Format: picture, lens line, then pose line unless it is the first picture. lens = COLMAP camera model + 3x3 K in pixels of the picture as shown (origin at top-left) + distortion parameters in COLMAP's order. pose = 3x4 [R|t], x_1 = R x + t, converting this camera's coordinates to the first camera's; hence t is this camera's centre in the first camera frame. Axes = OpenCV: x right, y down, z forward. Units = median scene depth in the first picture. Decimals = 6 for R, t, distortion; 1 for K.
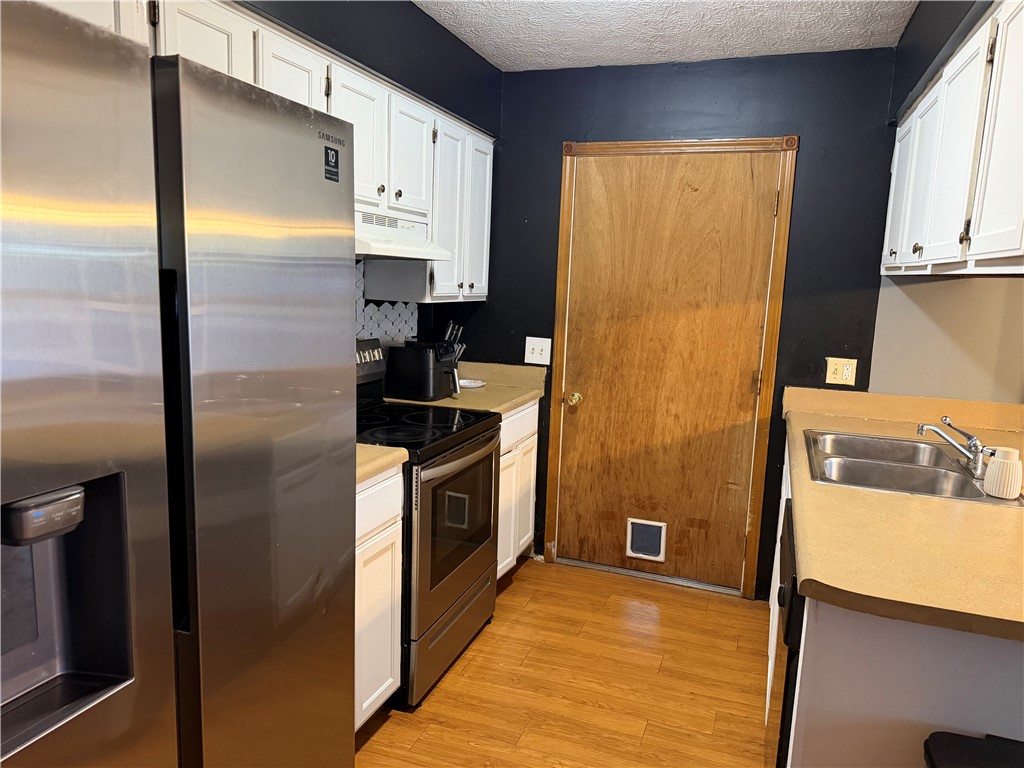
lens RADIAL K [[743.7, 0, 510.5], [0, 743.7, 390.8], [0, 0, 1]] dist [0.117818, -0.002097]
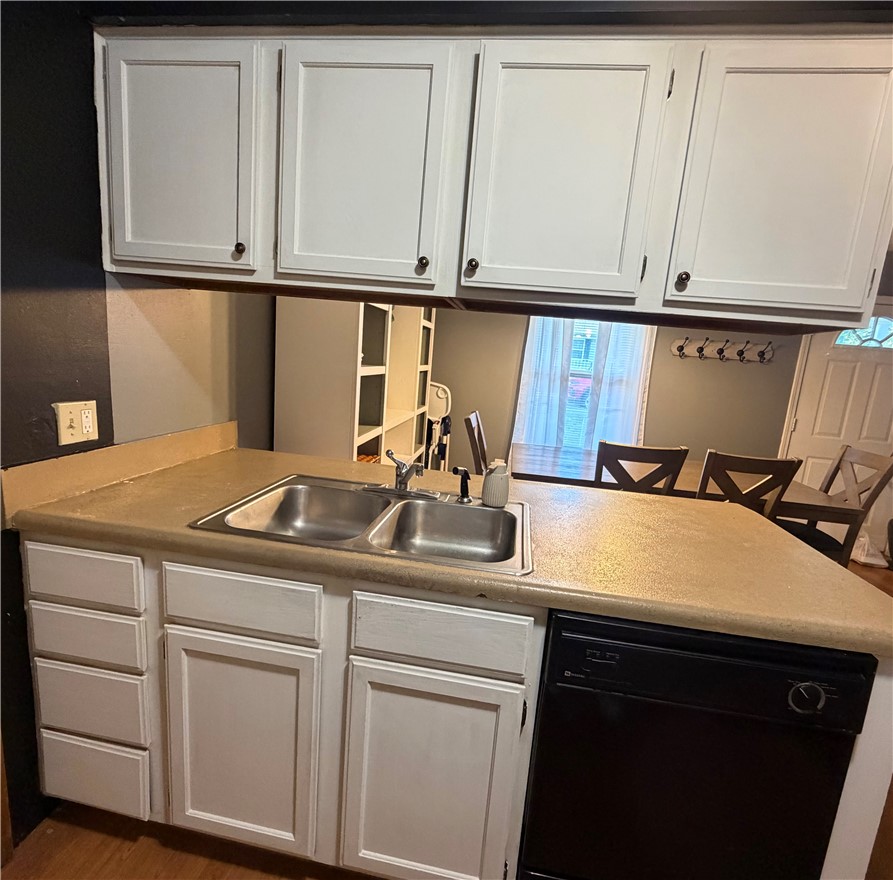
lens RADIAL K [[476.9, 0, 450.2], [0, 476.9, 437.7], [0, 0, 1]] dist [0.005155, 0.000551]
pose [[-0.194470, -0.231859, 0.953112, -0.003751], [0.065963, 0.966372, 0.248543, -0.085739], [-0.978688, 0.111204, -0.172636, 0.725004]]
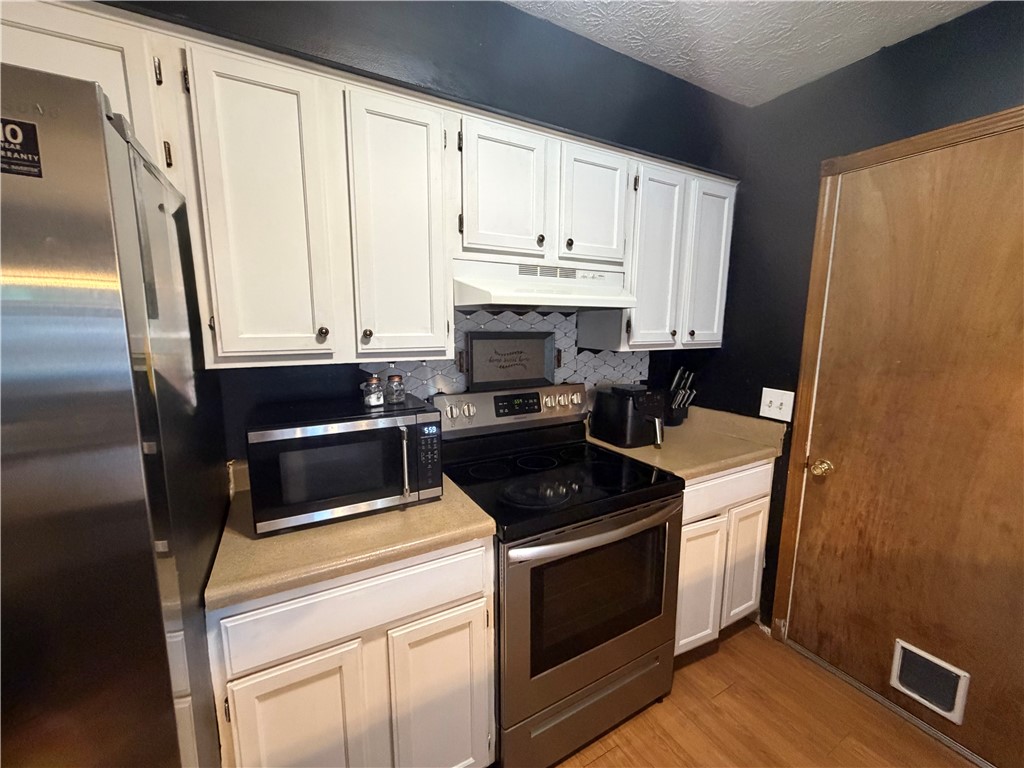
lens RADIAL K [[409.6, 0, 509.2], [0, 409.6, 382.7], [0, 0, 1]] dist [-0.000960, -0.000254]
pose [[0.747530, 0.063346, -0.661200, 0.127210], [-0.077222, 0.996980, 0.008212, -0.062478], [0.659724, 0.044920, 0.750164, 0.444606]]
